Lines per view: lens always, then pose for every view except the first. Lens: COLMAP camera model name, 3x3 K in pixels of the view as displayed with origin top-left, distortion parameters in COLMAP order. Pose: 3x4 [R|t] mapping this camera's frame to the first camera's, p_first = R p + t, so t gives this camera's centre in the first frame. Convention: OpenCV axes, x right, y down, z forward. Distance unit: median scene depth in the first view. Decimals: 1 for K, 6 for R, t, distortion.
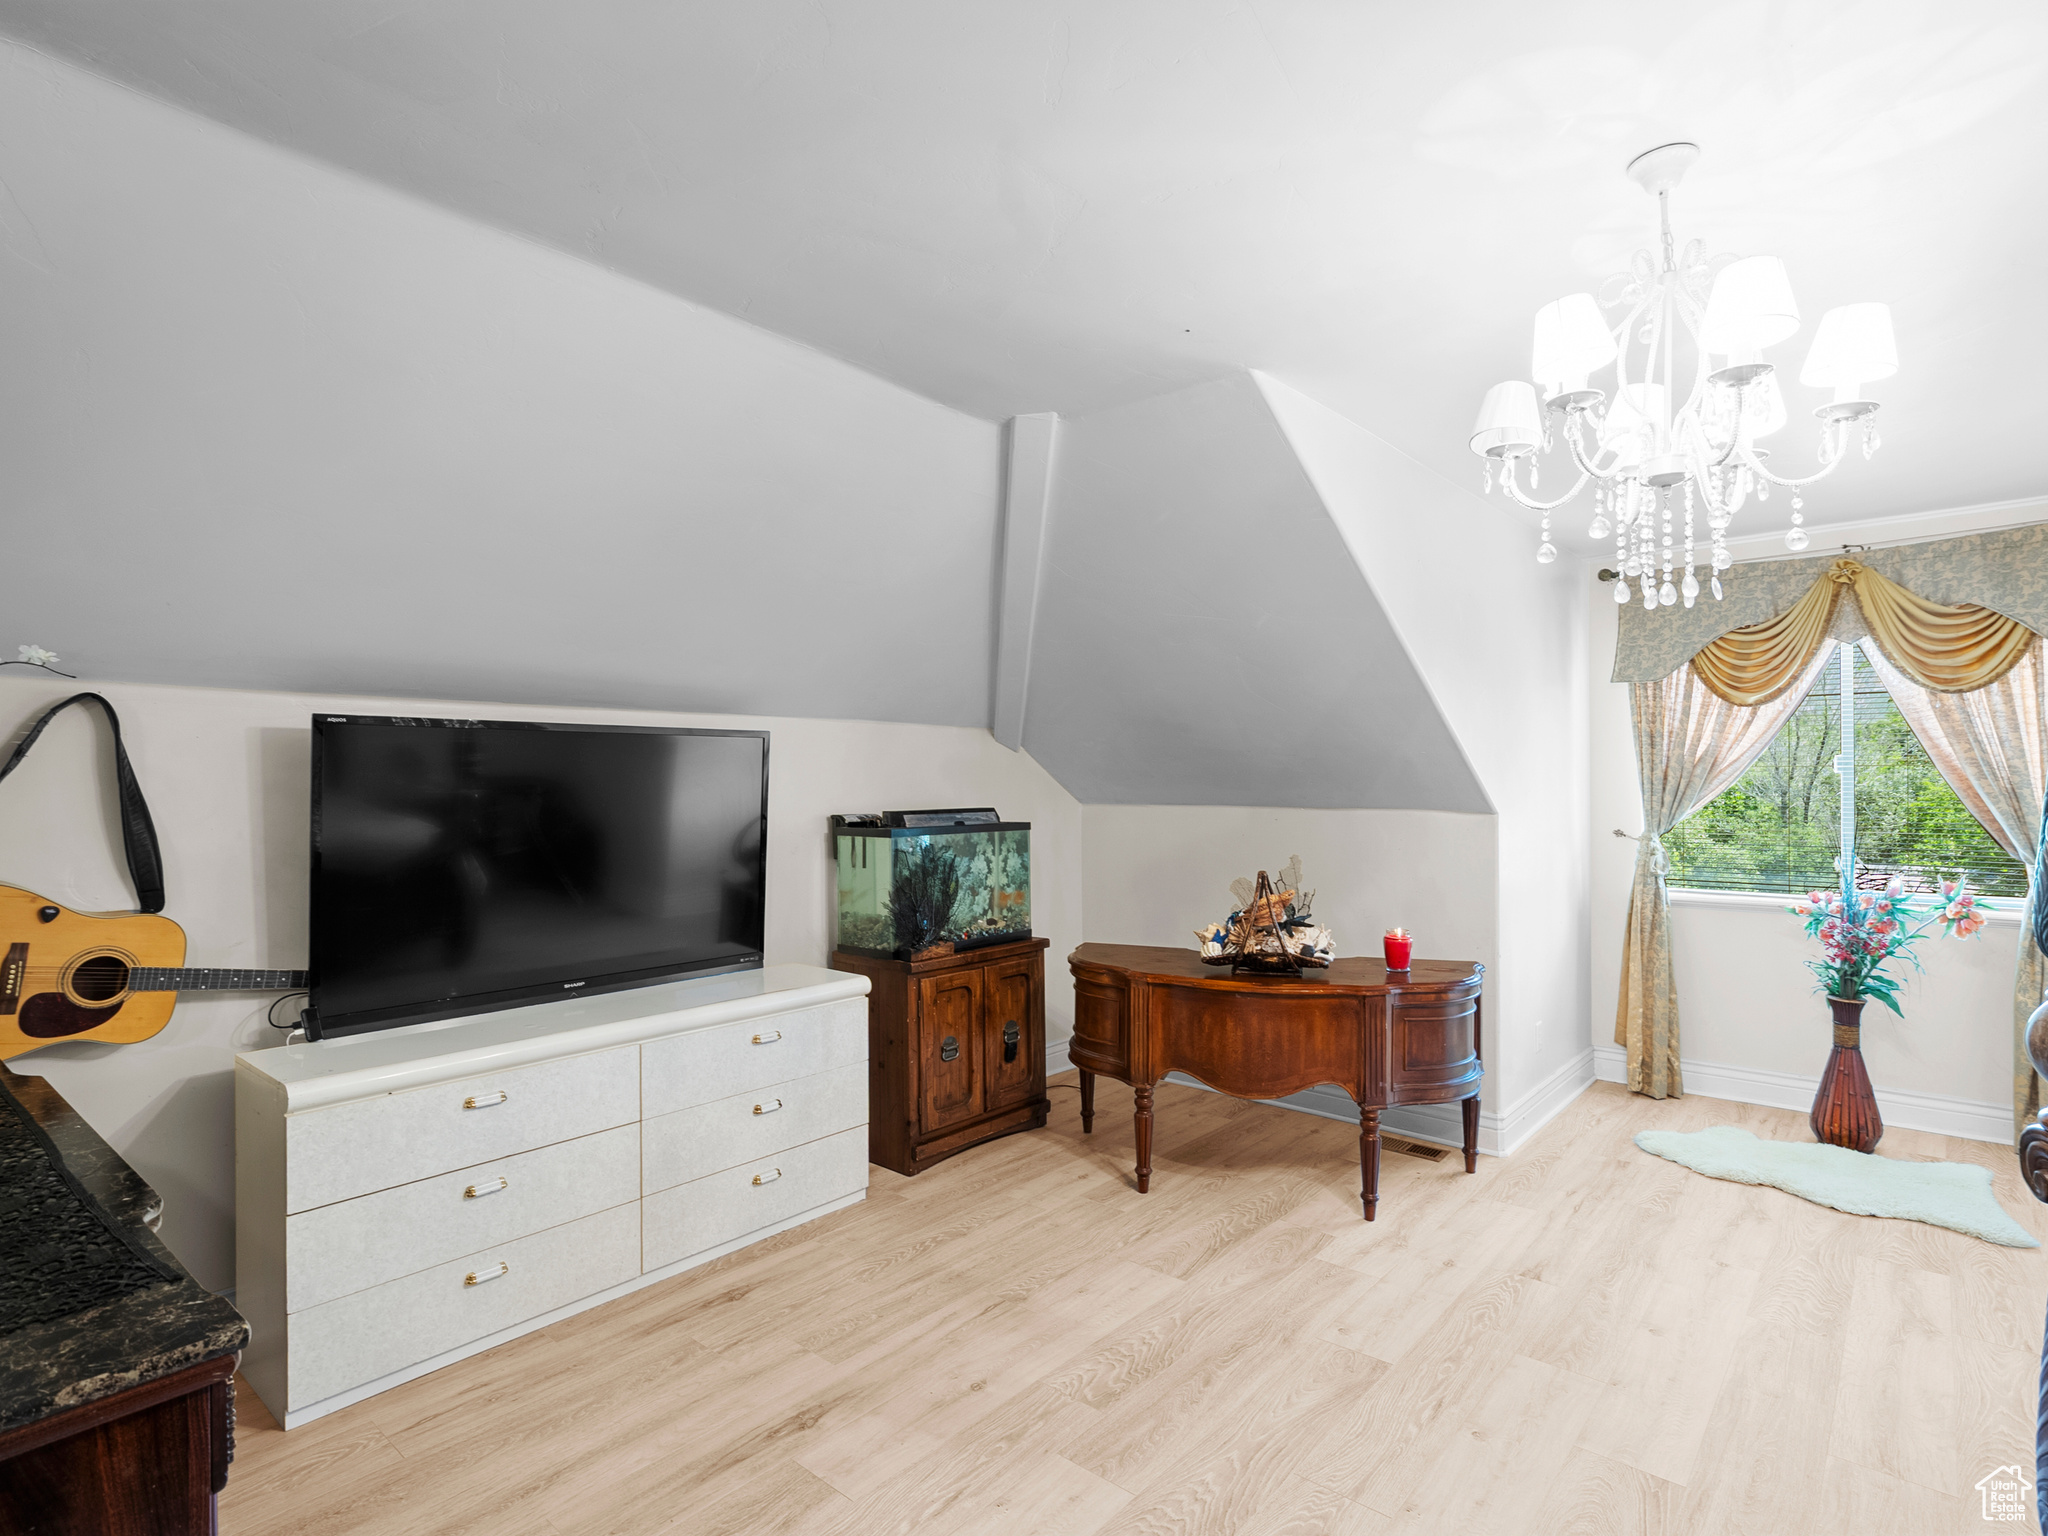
lens RADIAL K [[1048.1, 0, 1054.8], [0, 1048.1, 791.3], [0, 0, 1]] dist [-0.002926, 0.000313]
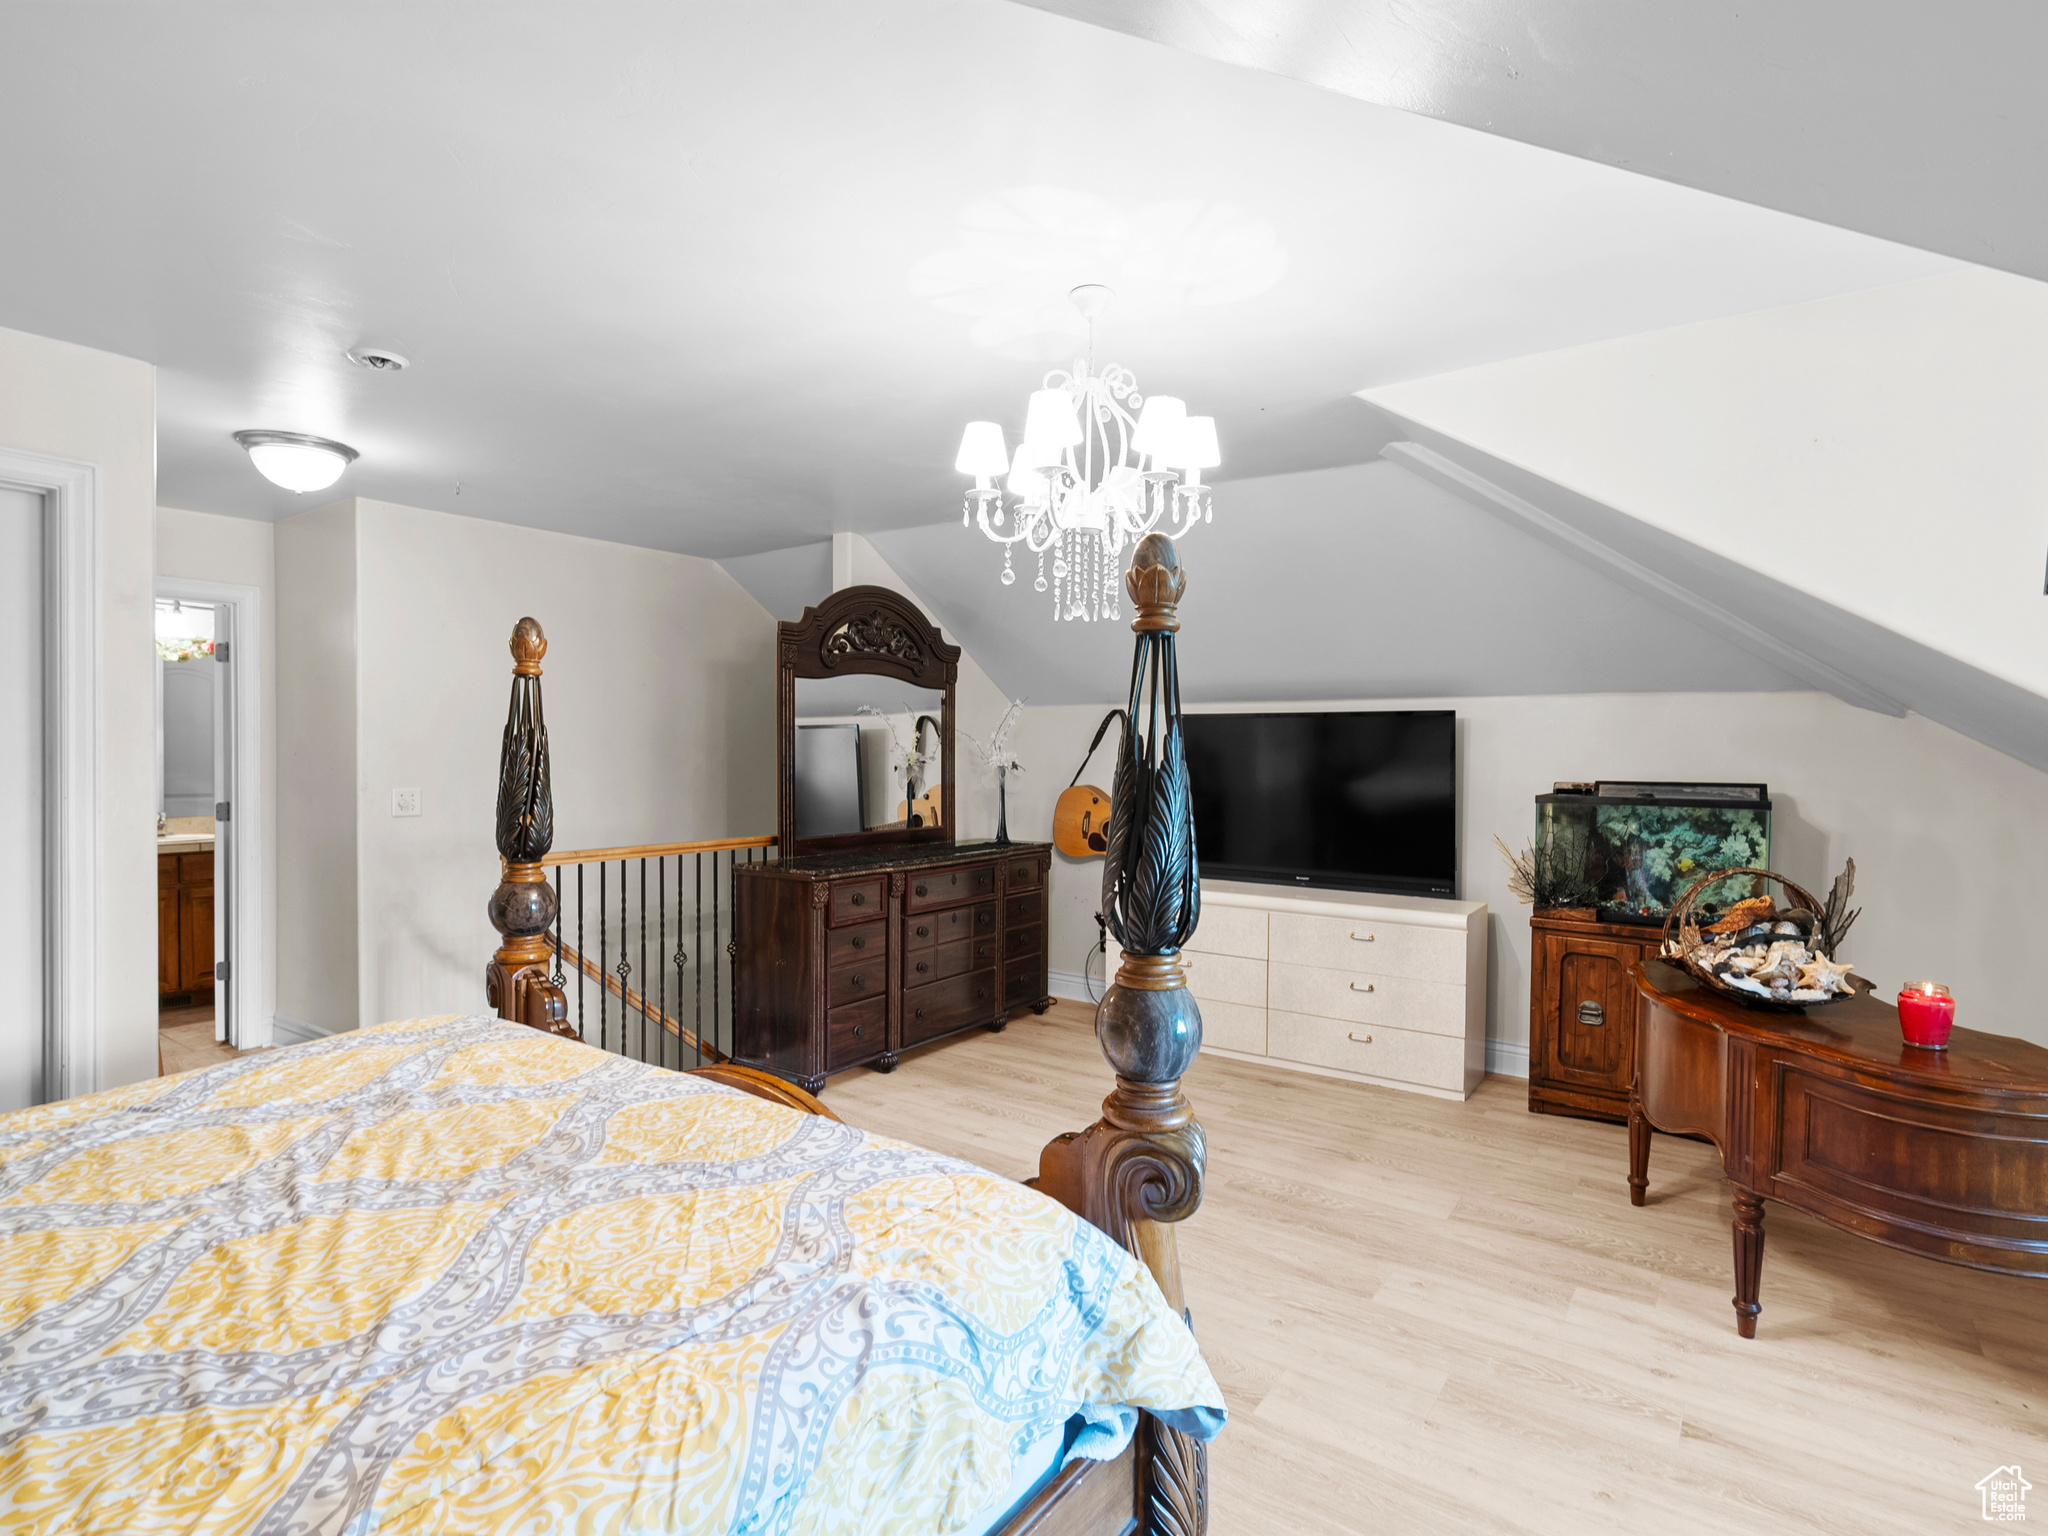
lens RADIAL K [[1099.3, 0, 1024.0], [0, 1099.3, 768.0], [0, 0, 1]] dist [0.000365, 0.000777]
pose [[0.070616, 0.022600, -0.997248, 1.019134], [-0.015118, 0.999653, 0.021584, -0.008890], [0.997389, 0.013552, 0.070933, 0.408654]]
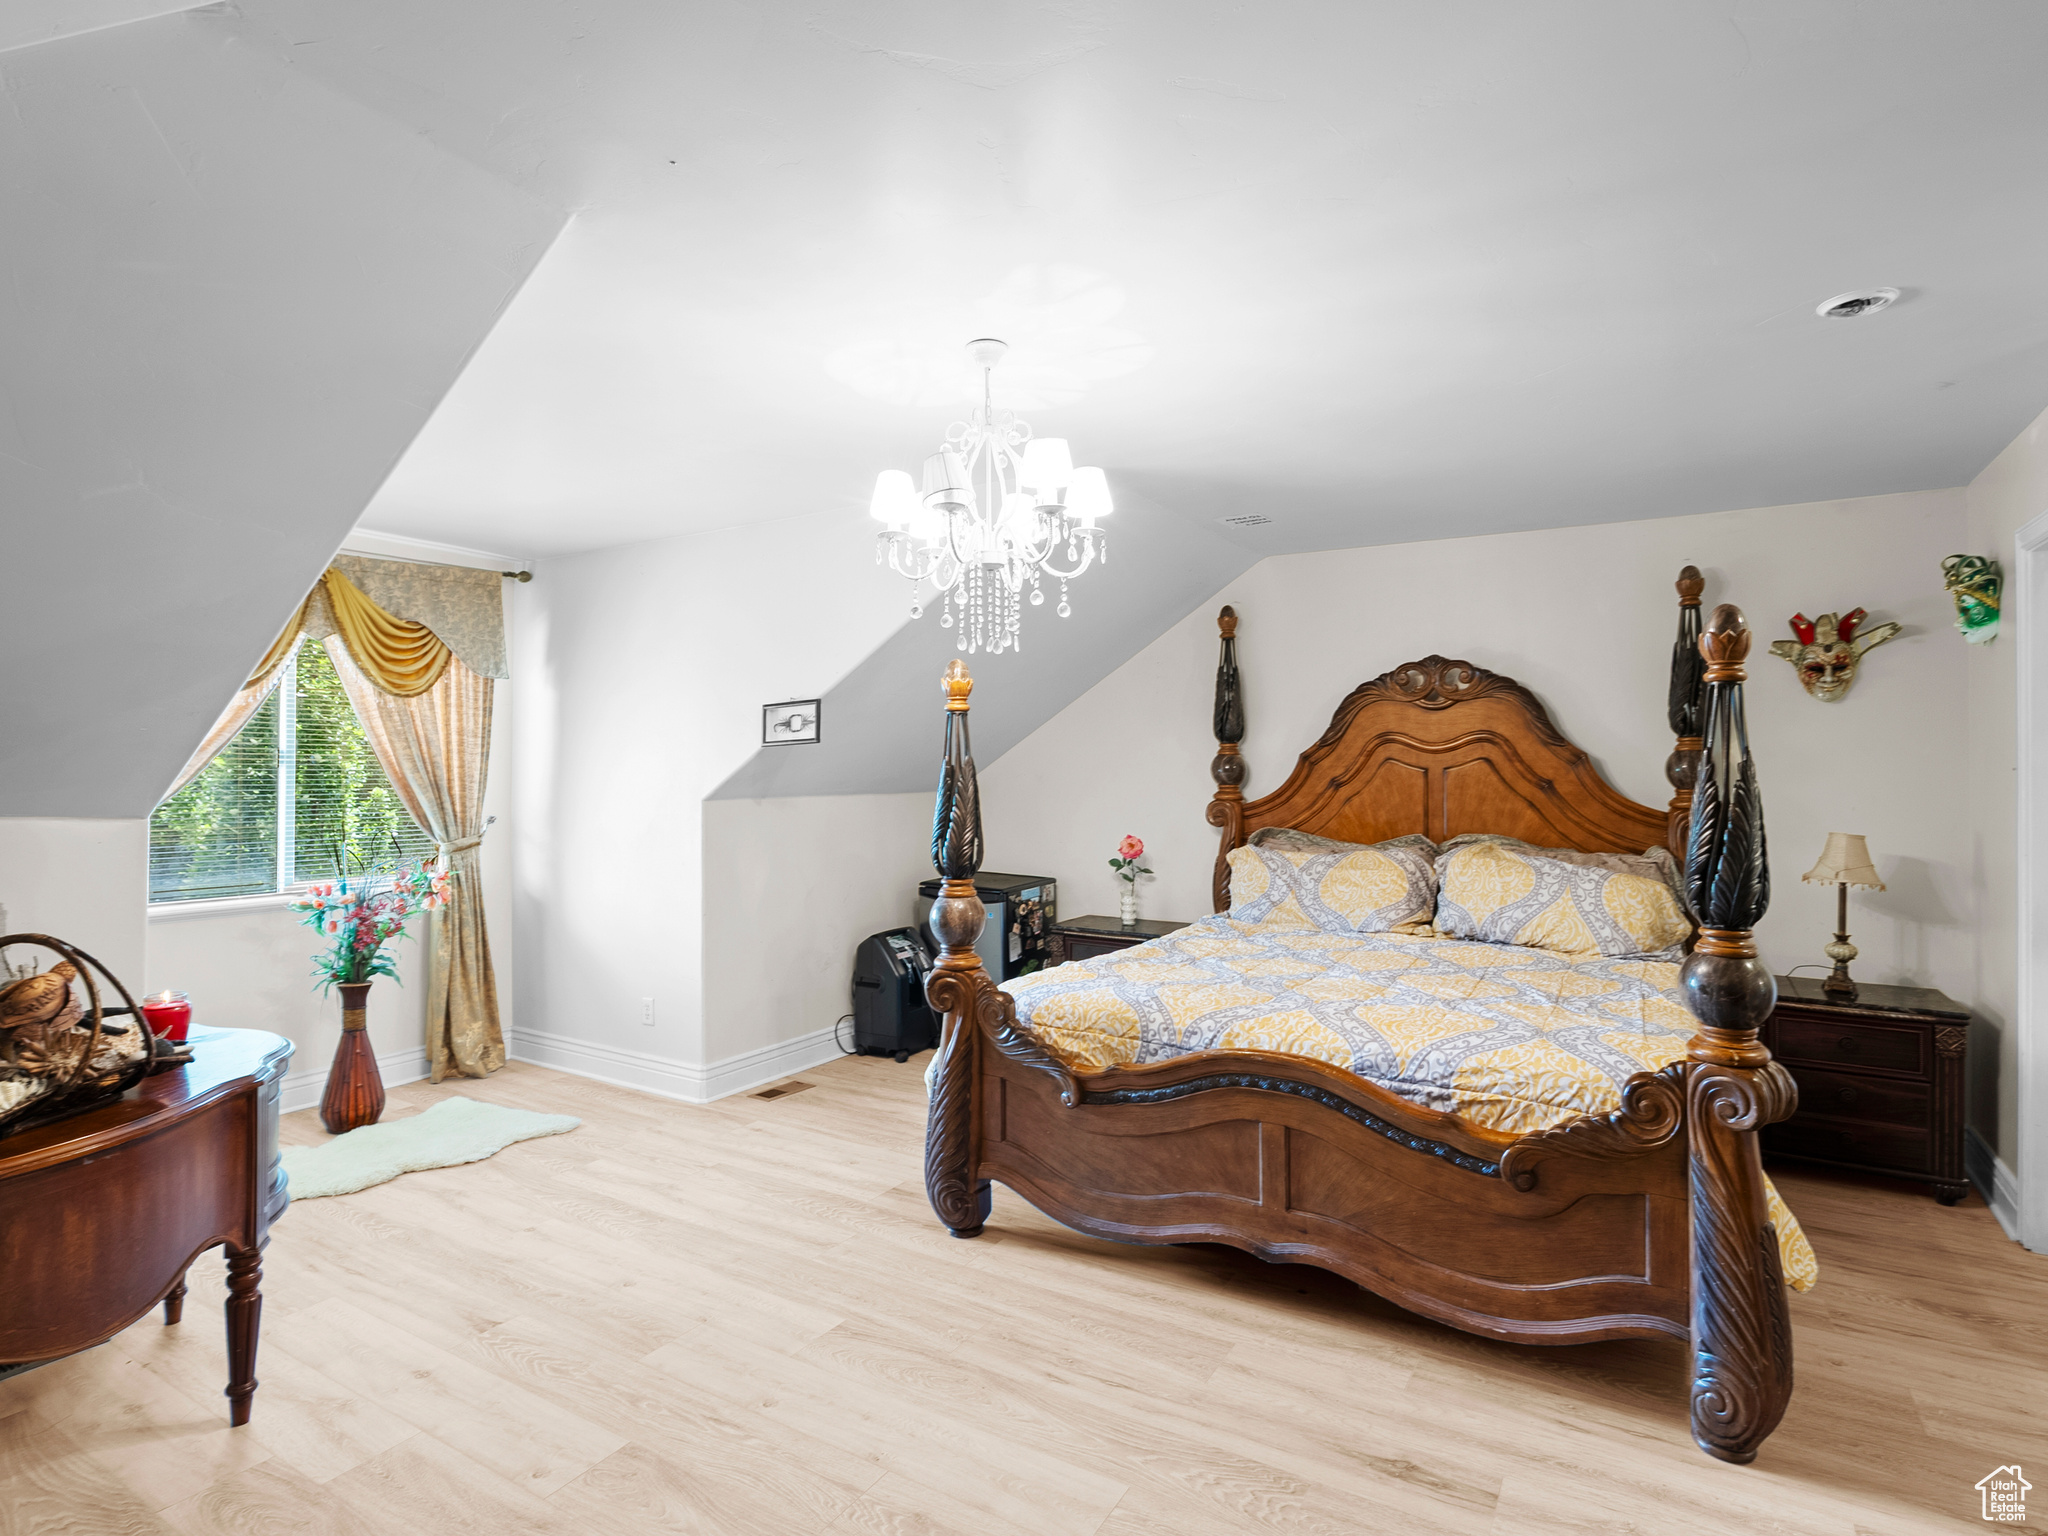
lens RADIAL K [[1039.0, 0, 1024.9], [0, 1039.0, 762.0], [0, 0, 1]] dist [-0.002015, 0.000224]
pose [[-0.143174, 0.014993, 0.989584, -0.427511], [0.006585, 0.999878, -0.014197, -0.002749], [-0.989676, 0.004484, -0.143255, 0.579676]]
